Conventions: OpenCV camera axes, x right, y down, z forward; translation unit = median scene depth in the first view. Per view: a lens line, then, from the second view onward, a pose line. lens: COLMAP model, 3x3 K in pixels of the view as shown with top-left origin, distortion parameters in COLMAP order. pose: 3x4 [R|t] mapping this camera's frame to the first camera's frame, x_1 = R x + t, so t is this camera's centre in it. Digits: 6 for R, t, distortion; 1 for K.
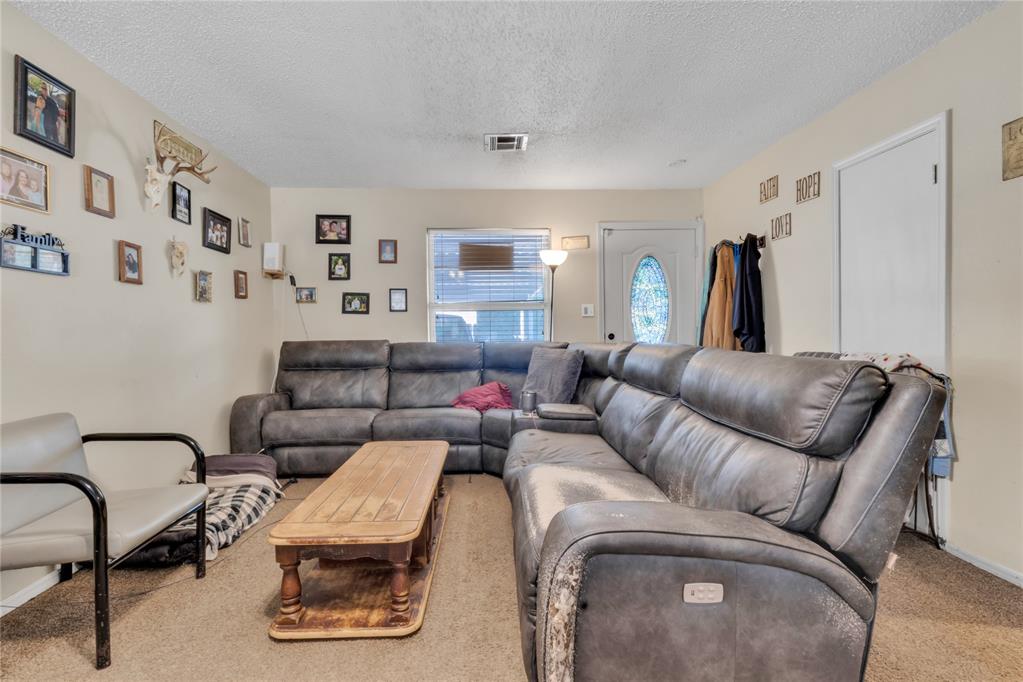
lens RADIAL K [[507.0, 0, 511.5], [0, 507.0, 341.0], [0, 0, 1]] dist [0.025321, 0.000374]
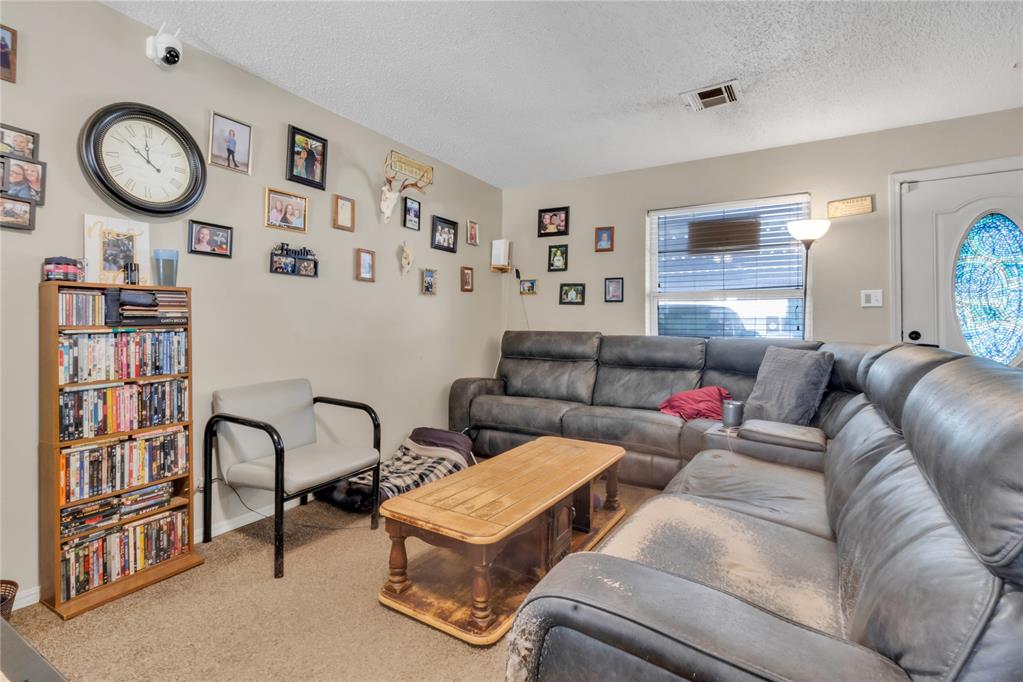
lens RADIAL K [[515.3, 0, 468.3], [0, 515.3, 315.5], [0, 0, 1]] dist [0.014220, 0.000125]
pose [[0.808529, 0.007923, -0.588403, 0.157833], [-0.027329, 0.999336, -0.024097, -0.003500], [0.587822, 0.035564, 0.808208, 0.092857]]
